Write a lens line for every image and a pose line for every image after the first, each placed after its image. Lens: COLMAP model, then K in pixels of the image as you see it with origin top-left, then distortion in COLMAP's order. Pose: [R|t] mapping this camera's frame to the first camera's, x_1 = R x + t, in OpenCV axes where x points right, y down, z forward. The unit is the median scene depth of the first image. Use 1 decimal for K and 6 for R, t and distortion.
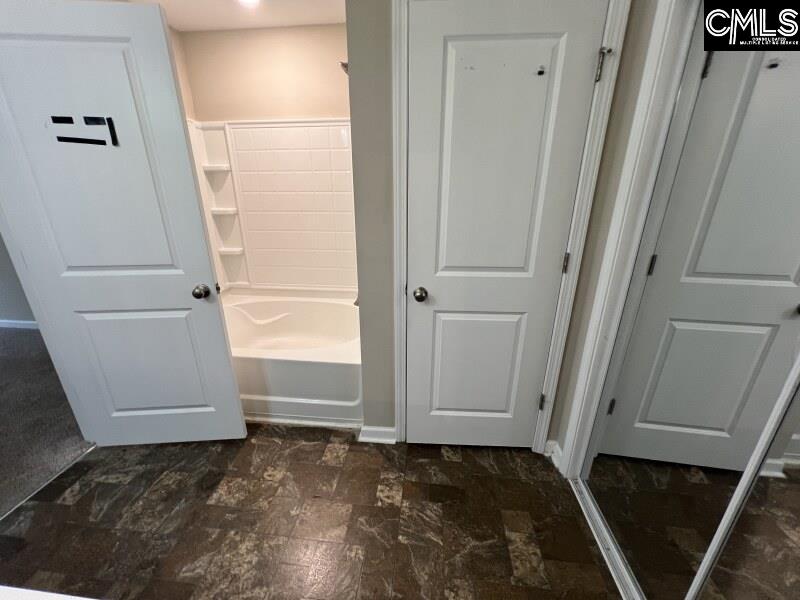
lens RADIAL K [[318.7, 0, 396.3], [0, 318.7, 298.0], [0, 0, 1]] dist [-0.001465, 0.000033]
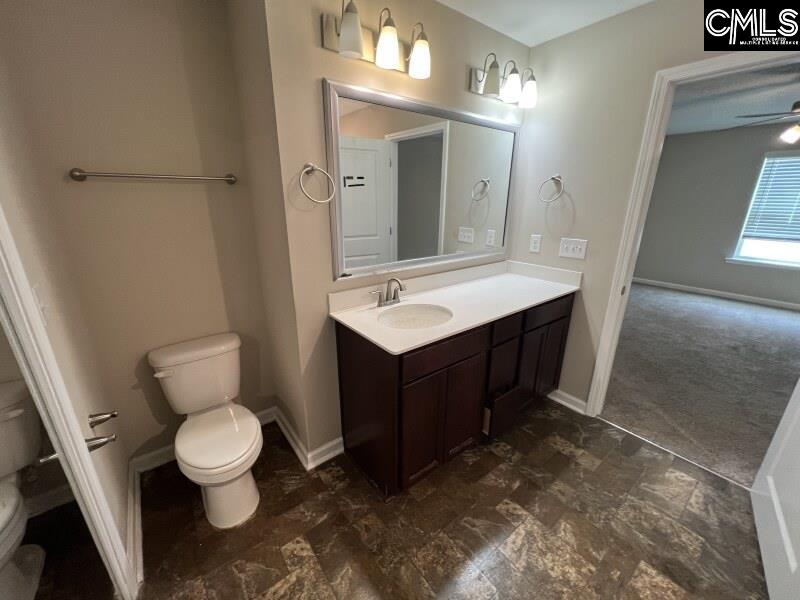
lens RADIAL K [[324.0, 0, 397.2], [0, 324.0, 299.2], [0, 0, 1]] dist [0.000801, -0.000203]
pose [[-0.718927, 0.213376, -0.661524, 0.410046], [-0.232805, 0.822831, 0.518412, -0.326773], [0.654939, 0.526707, -0.541881, 0.741938]]
